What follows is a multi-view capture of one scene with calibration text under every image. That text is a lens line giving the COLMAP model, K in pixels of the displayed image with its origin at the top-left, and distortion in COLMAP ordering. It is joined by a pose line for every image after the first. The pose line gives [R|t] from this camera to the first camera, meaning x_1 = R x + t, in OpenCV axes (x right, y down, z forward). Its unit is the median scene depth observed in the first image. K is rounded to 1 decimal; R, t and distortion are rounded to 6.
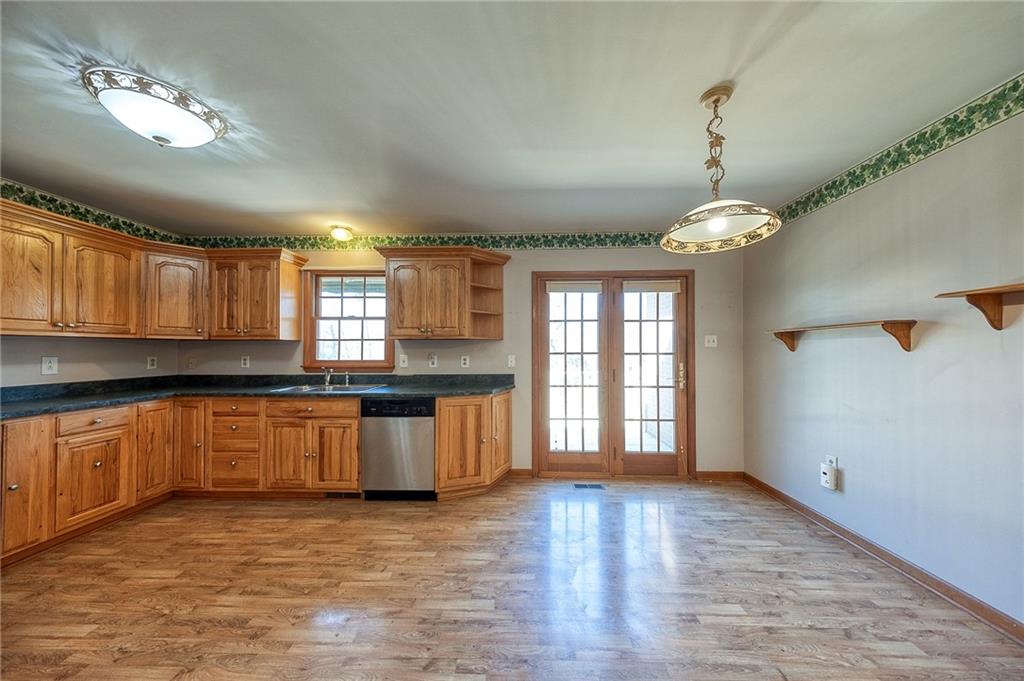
lens RADIAL K [[350.5, 0, 515.0], [0, 350.5, 346.2], [0, 0, 1]] dist [0.005509, -0.001469]
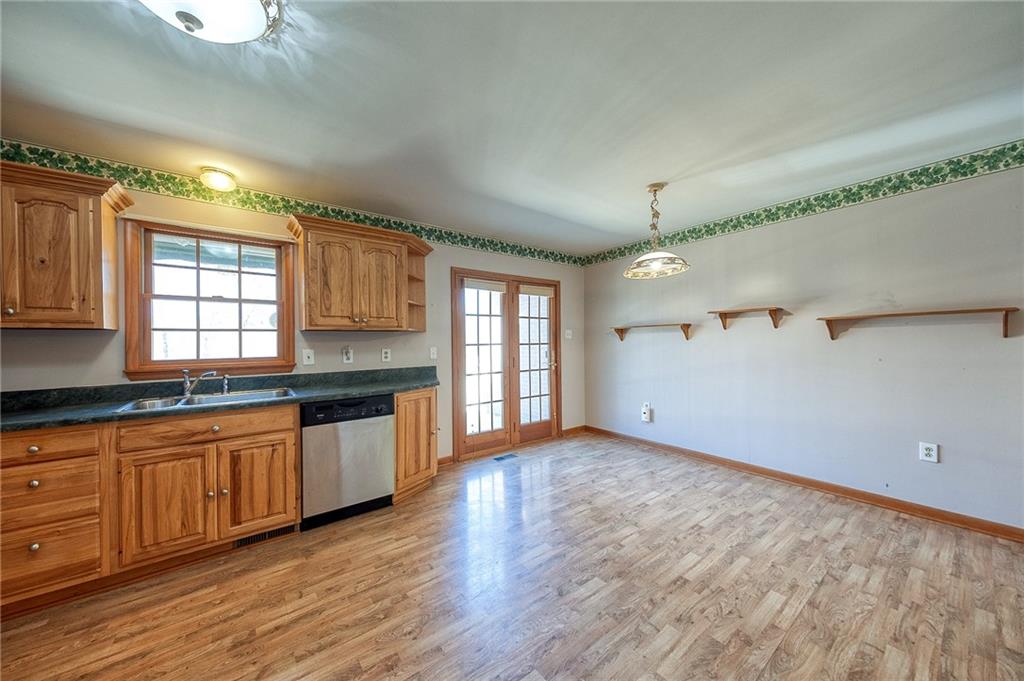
lens RADIAL K [[350.5, 0, 514.9], [0, 350.5, 346.4], [0, 0, 1]] dist [0.005509, -0.001469]
pose [[0.774833, -0.017651, 0.631920, -0.556704], [0.003417, 0.999712, 0.023734, 0.000015], [-0.632157, -0.016230, 0.774670, 0.075574]]
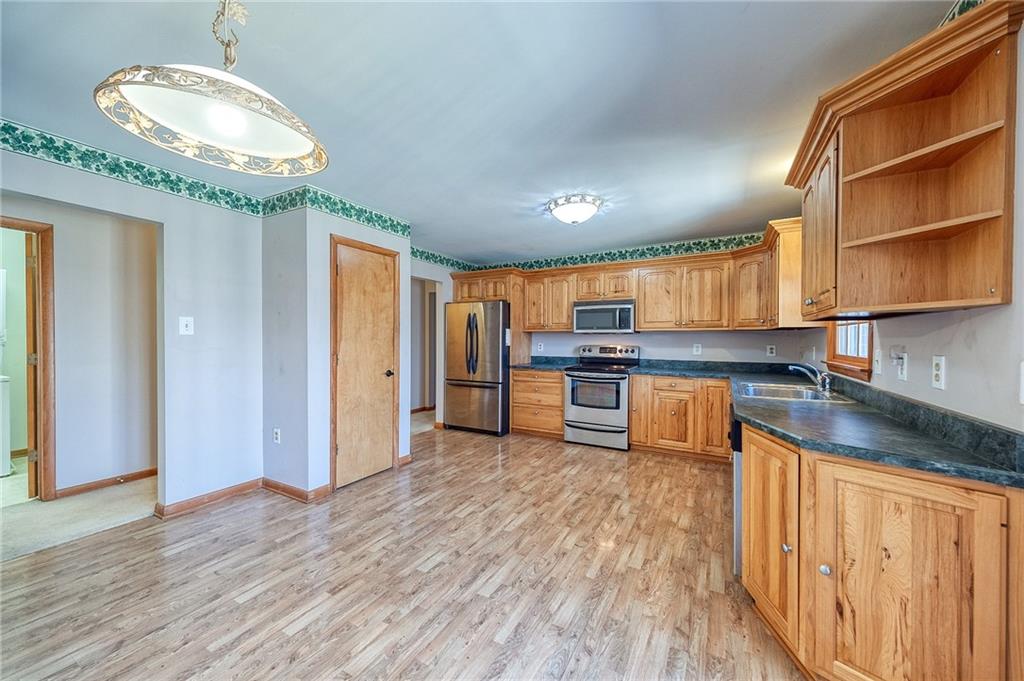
lens RADIAL K [[367.6, 0, 510.0], [0, 367.6, 345.1], [0, 0, 1]] dist [0.006107, -0.000877]
pose [[-0.464091, 0.014120, -0.885675, 0.489433], [0.006603, 0.999900, 0.012481, 0.009161], [0.885763, -0.000056, -0.464138, 0.931683]]
